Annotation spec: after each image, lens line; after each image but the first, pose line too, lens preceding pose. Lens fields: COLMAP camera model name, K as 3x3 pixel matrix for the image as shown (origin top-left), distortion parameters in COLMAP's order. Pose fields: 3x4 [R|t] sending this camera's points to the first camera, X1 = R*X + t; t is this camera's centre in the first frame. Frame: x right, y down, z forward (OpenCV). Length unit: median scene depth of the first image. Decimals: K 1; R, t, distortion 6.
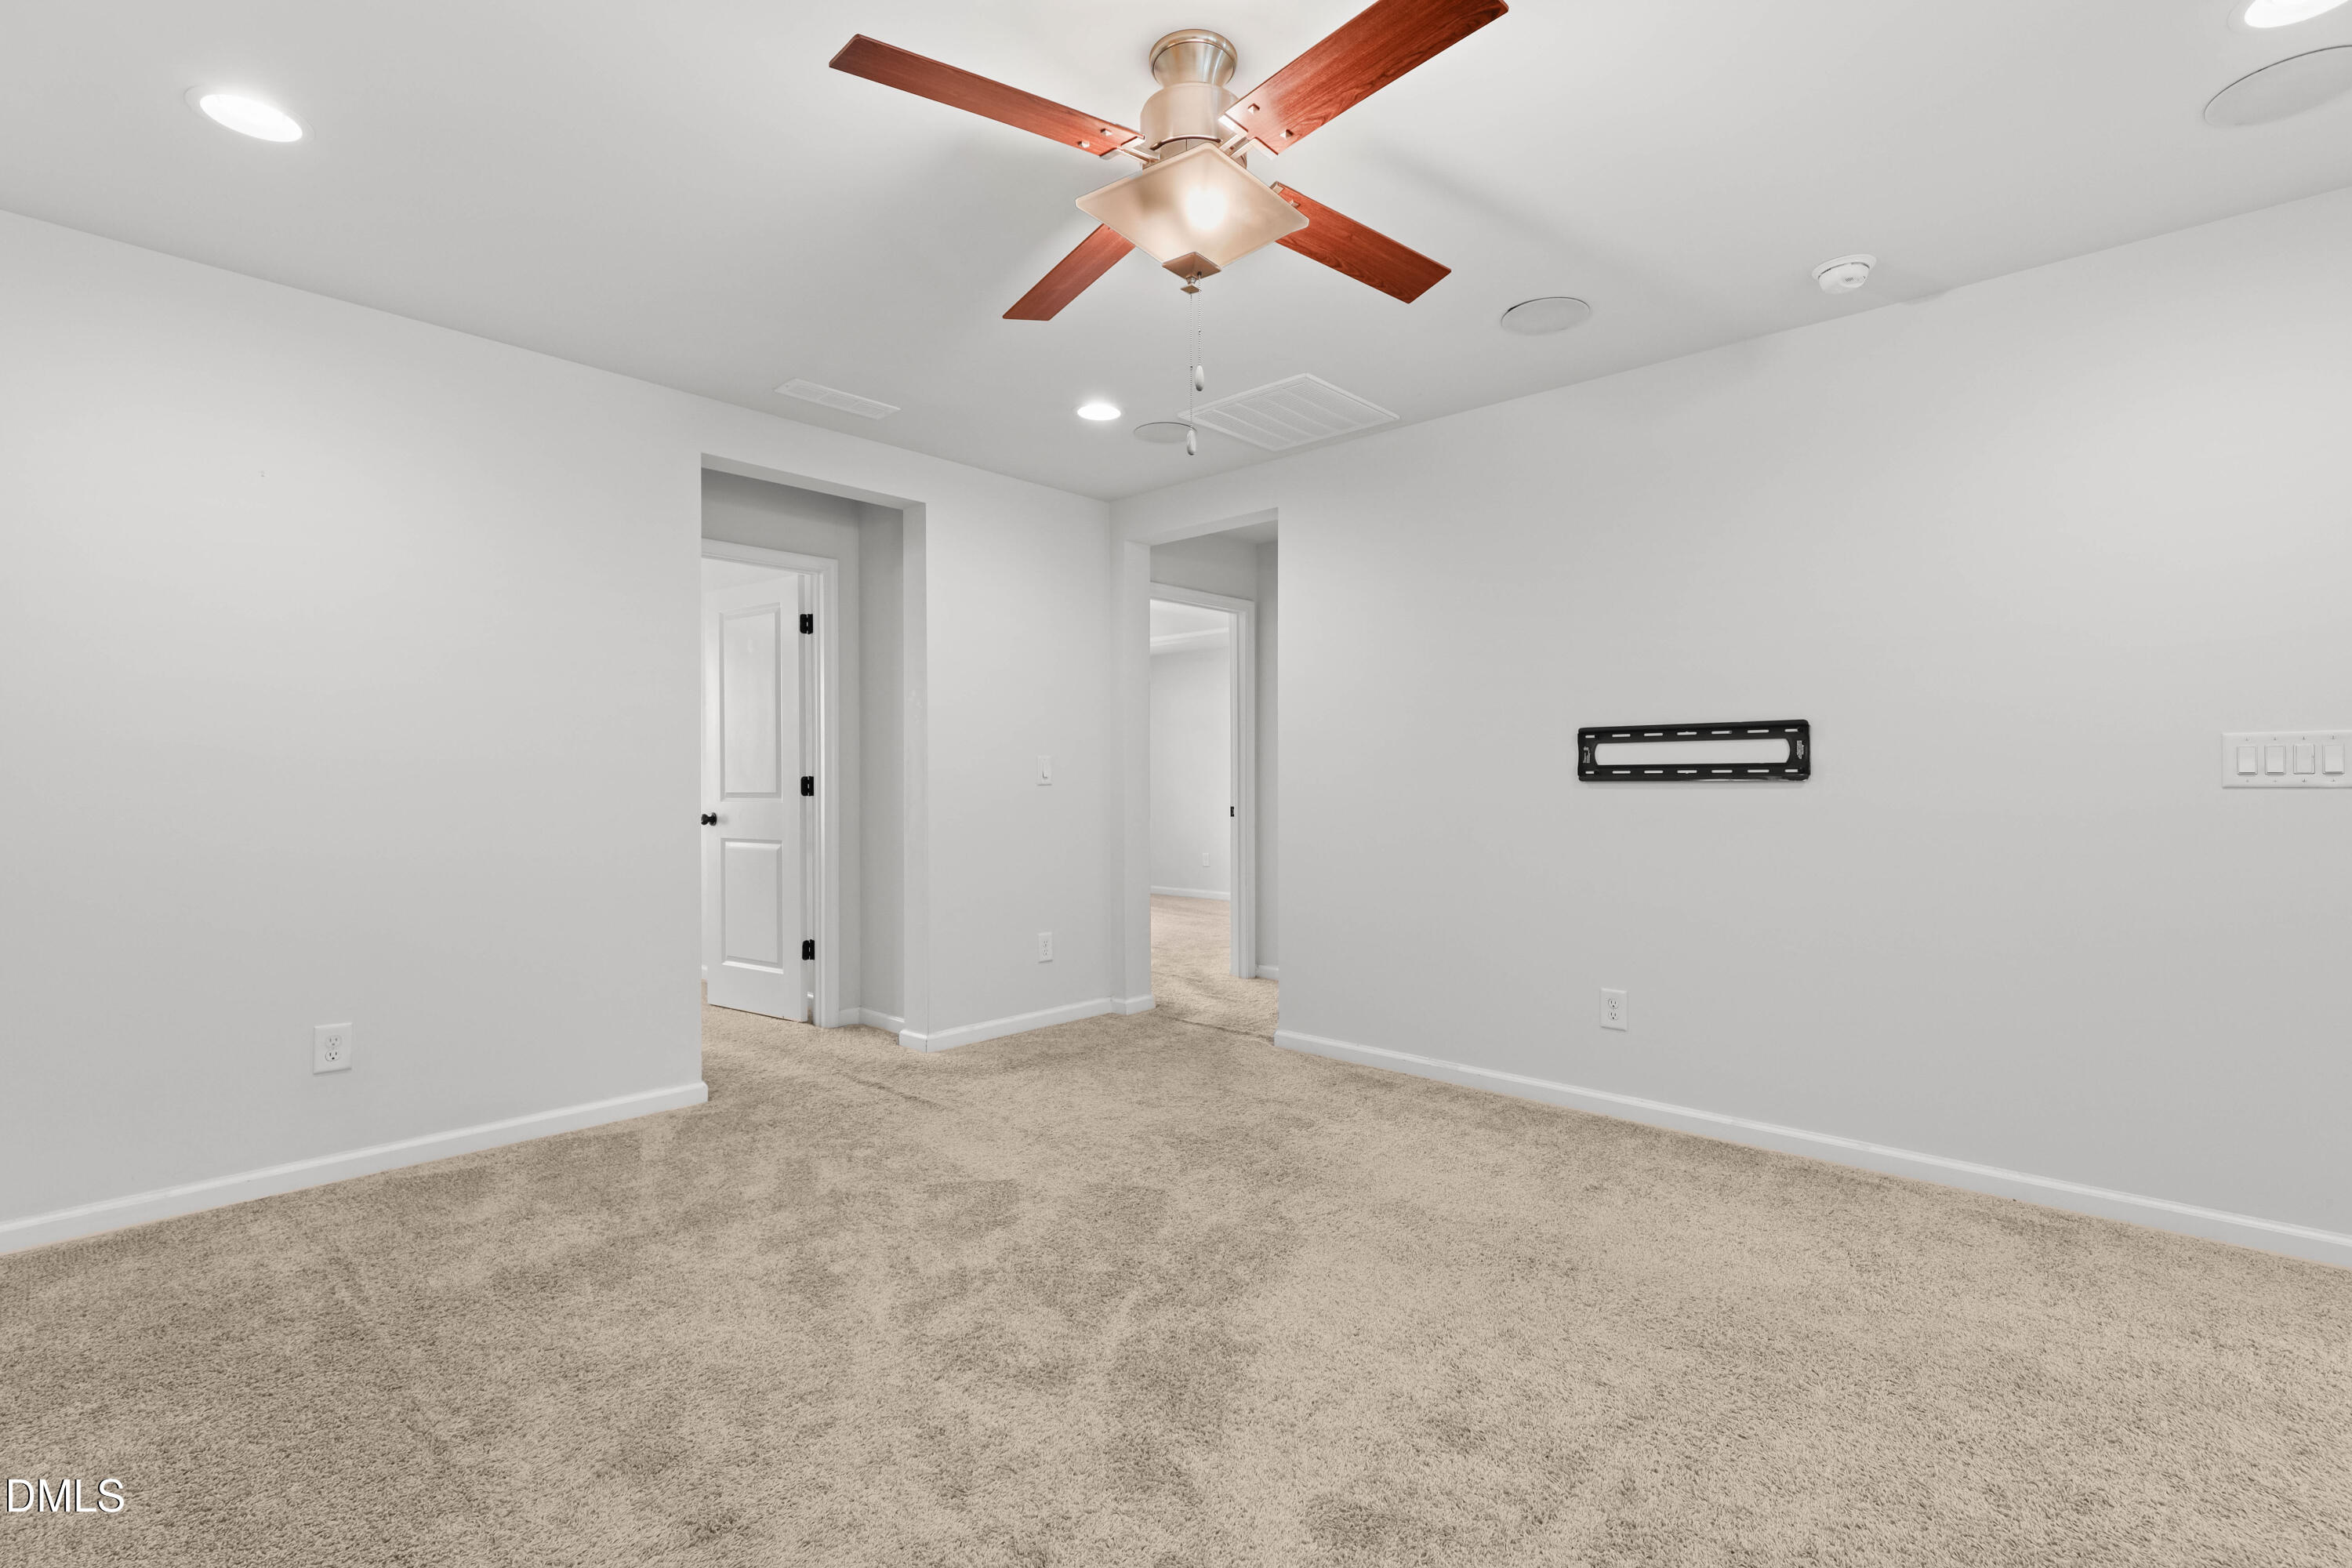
lens RADIAL K [[1041.9, 0, 1178.5], [0, 1041.9, 777.2], [0, 0, 1]] dist [-0.006869, 0.000018]
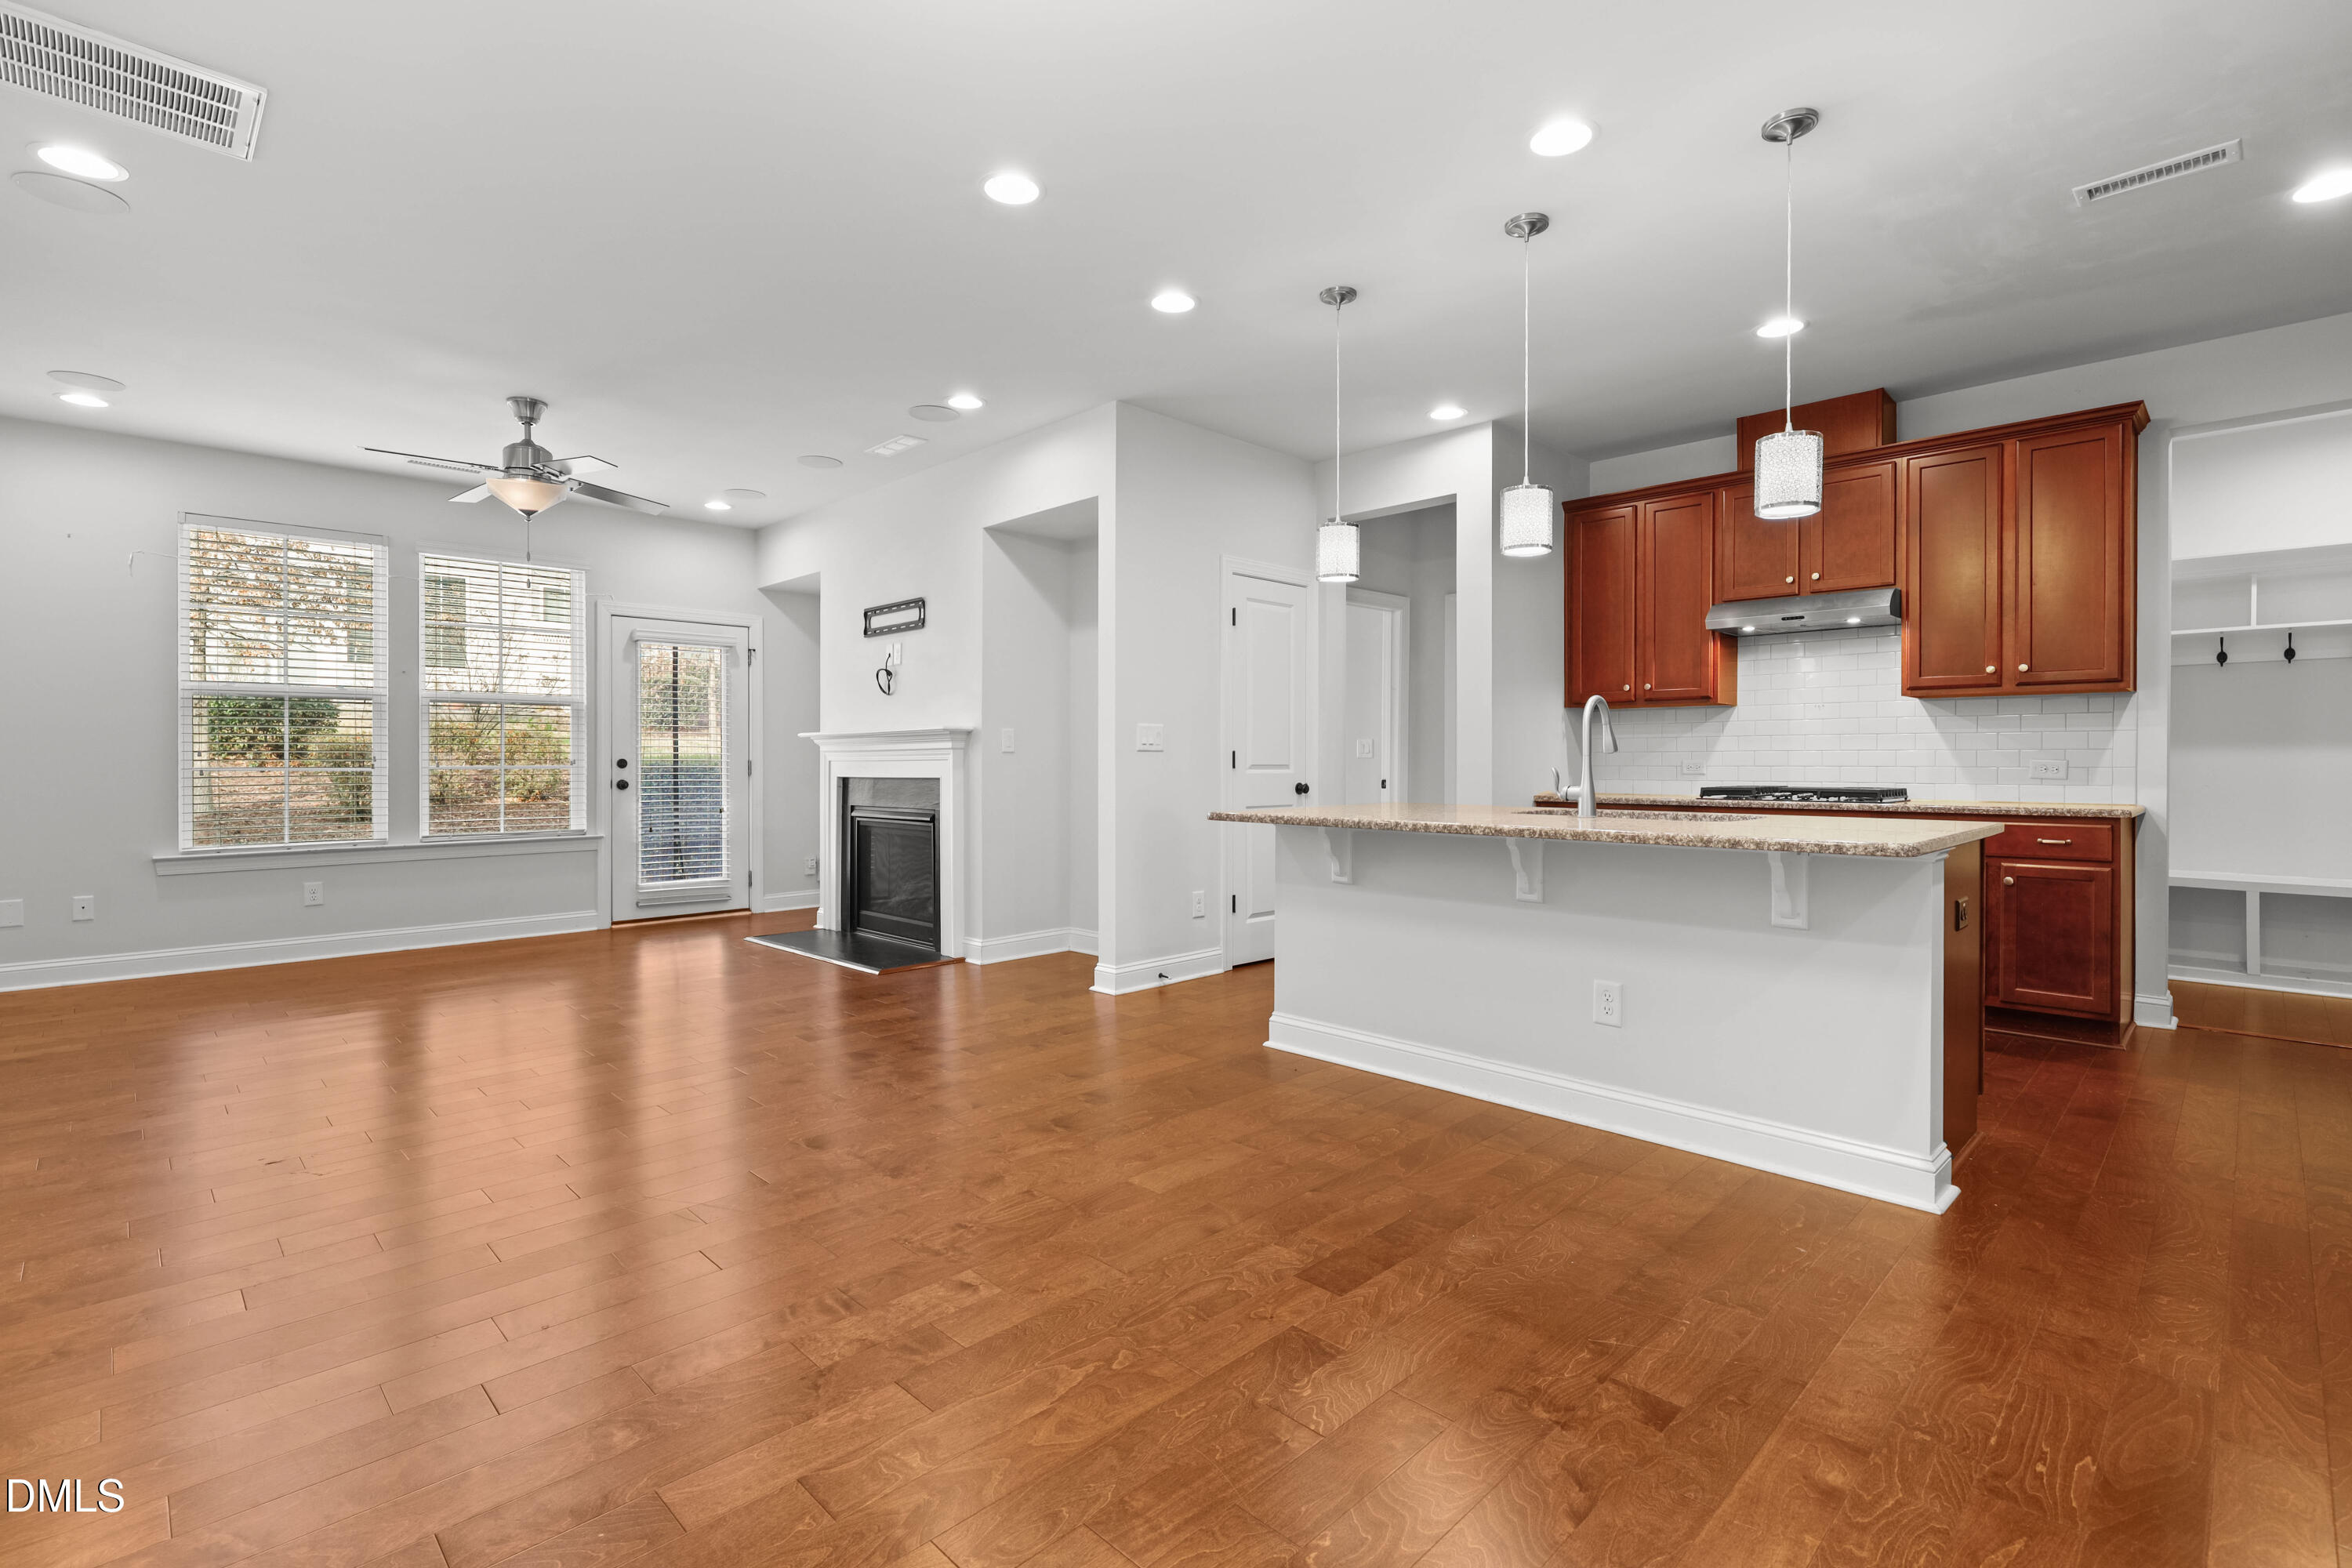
lens RADIAL K [[1074.9, 0, 1184.3], [0, 1074.9, 764.1], [0, 0, 1]] dist [-0.000111, -0.000991]
pose [[0.998748, 0.001435, -0.049999, 1.094222], [-0.000723, 0.999898, 0.014270, 0.208766], [0.050014, -0.014216, 0.998647, -0.905717]]
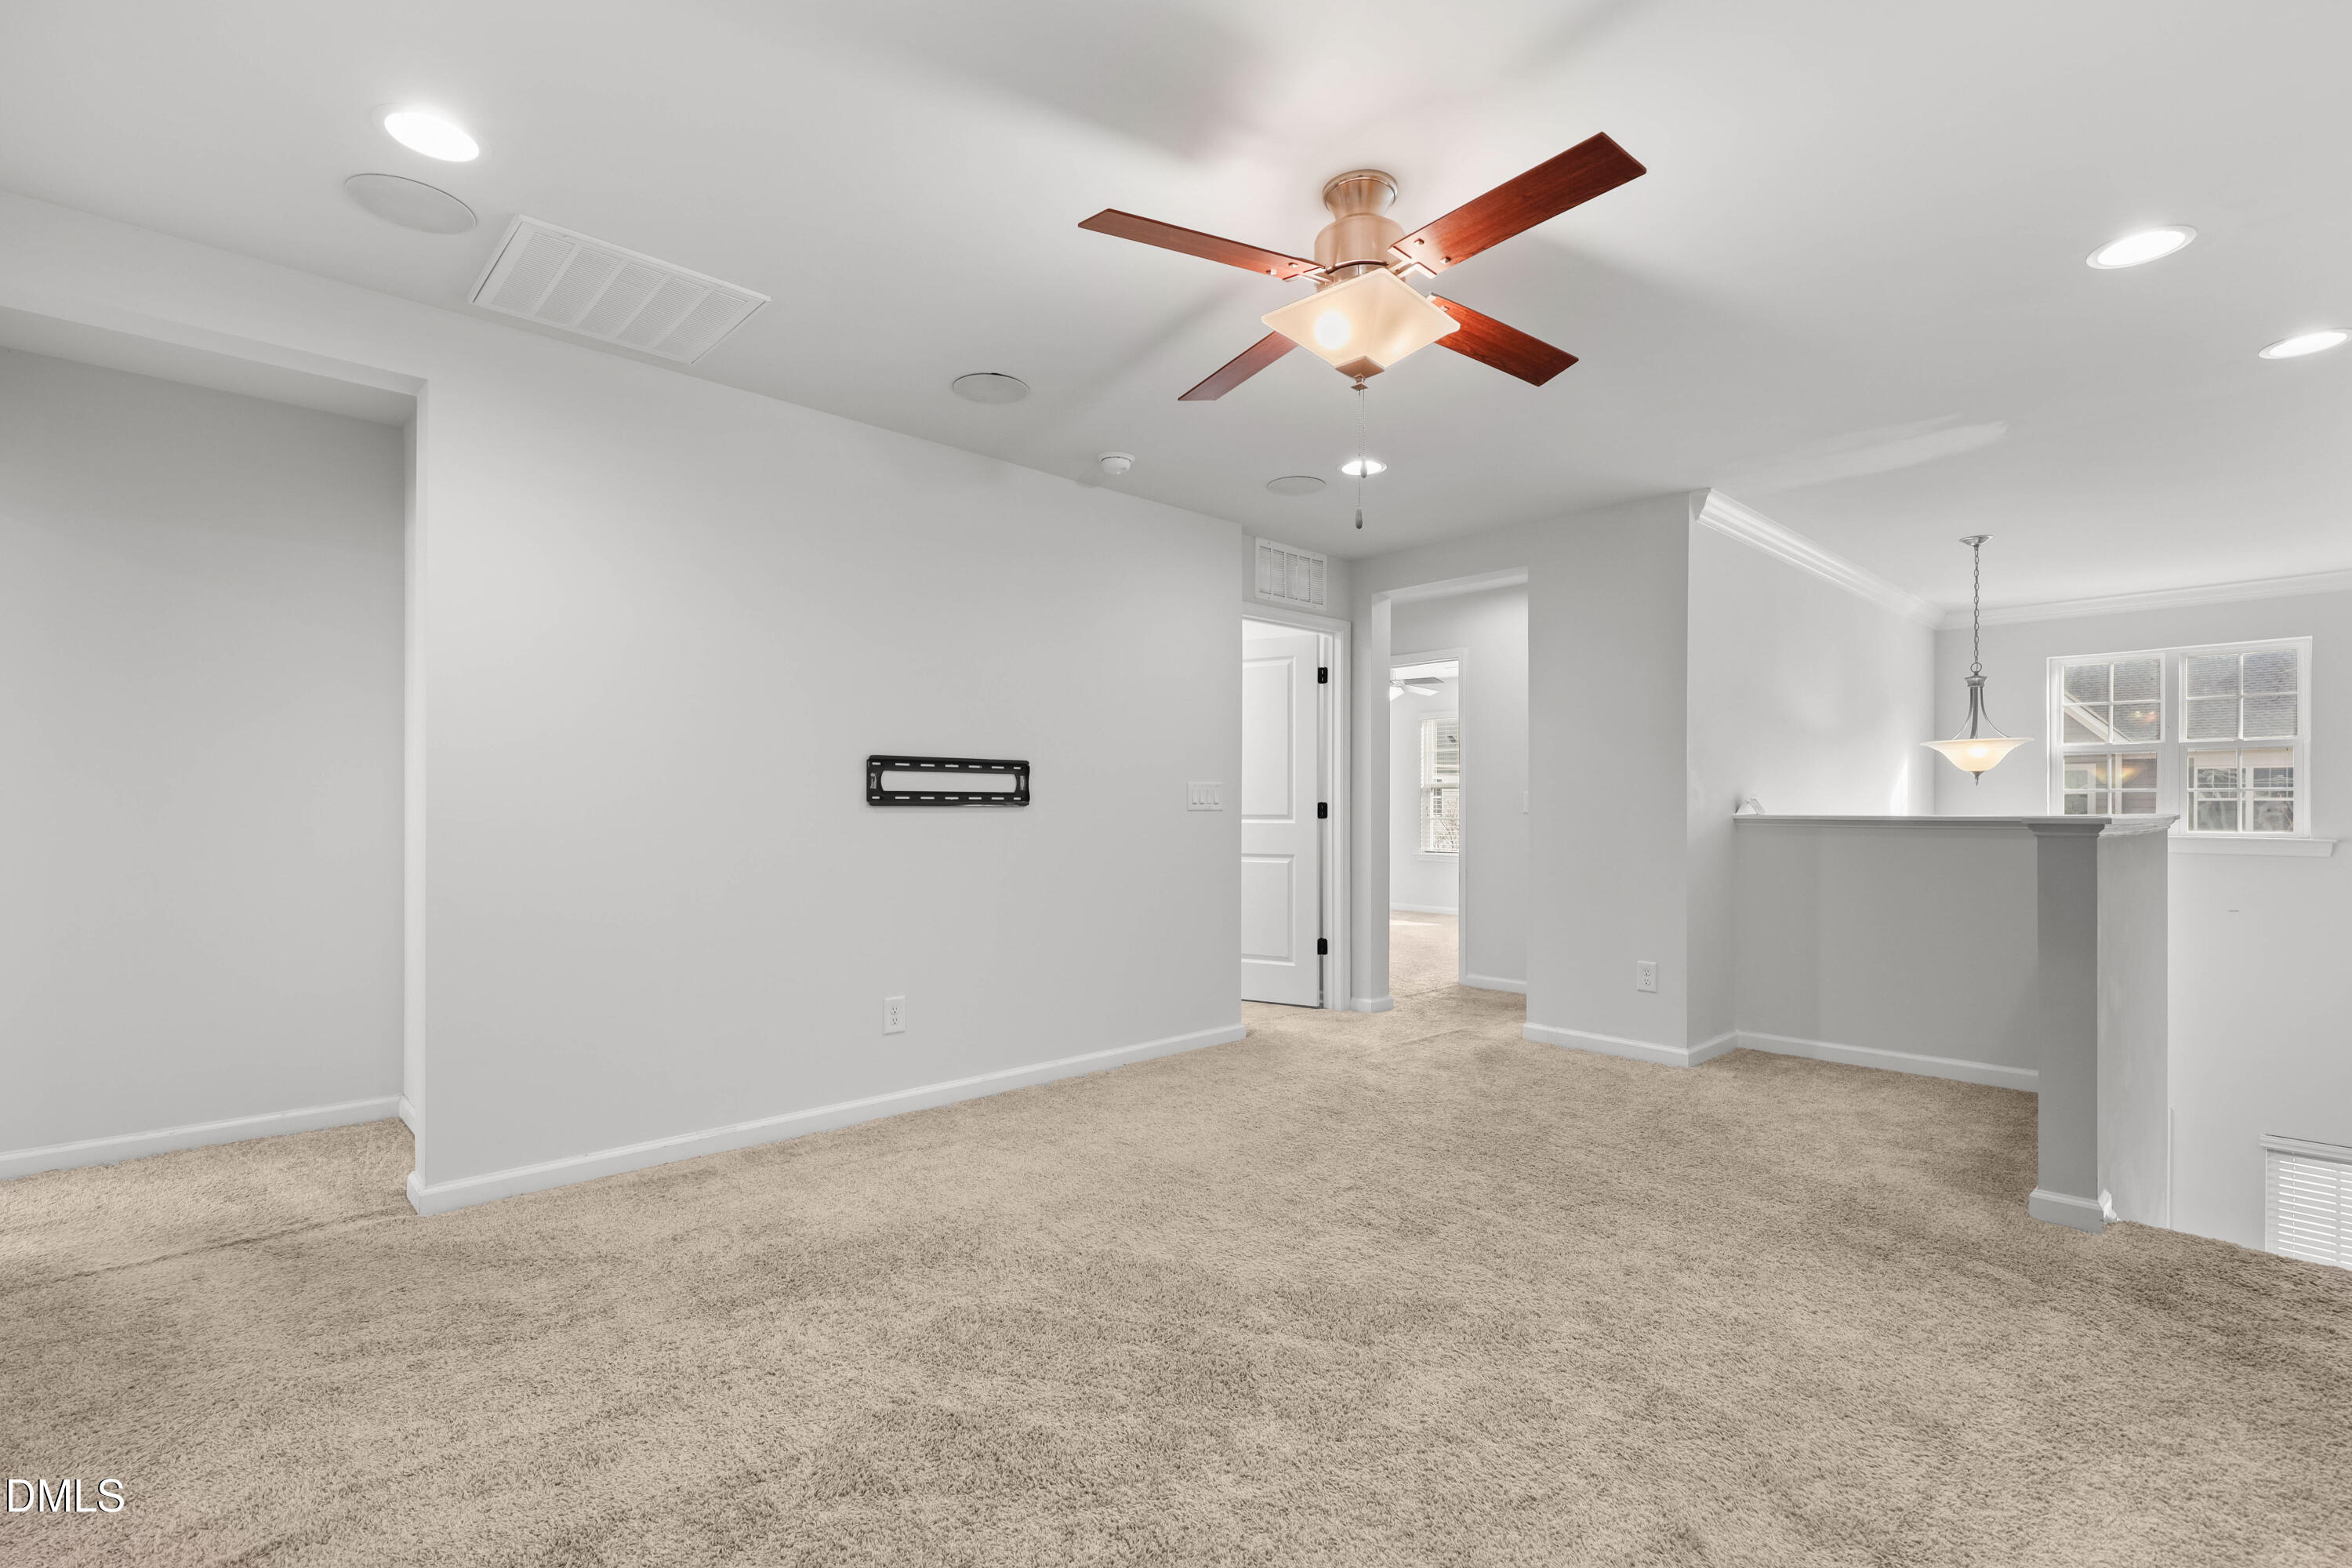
lens RADIAL K [[1065.2, 0, 1183.6], [0, 1065.2, 800.0], [0, 0, 1]] dist [0.000047, -0.000403]
pose [[0.082095, 0.006332, 0.996604, -0.690351], [-0.010368, 0.999931, -0.005499, 0.000788], [-0.996571, -0.009881, 0.082155, 0.626713]]
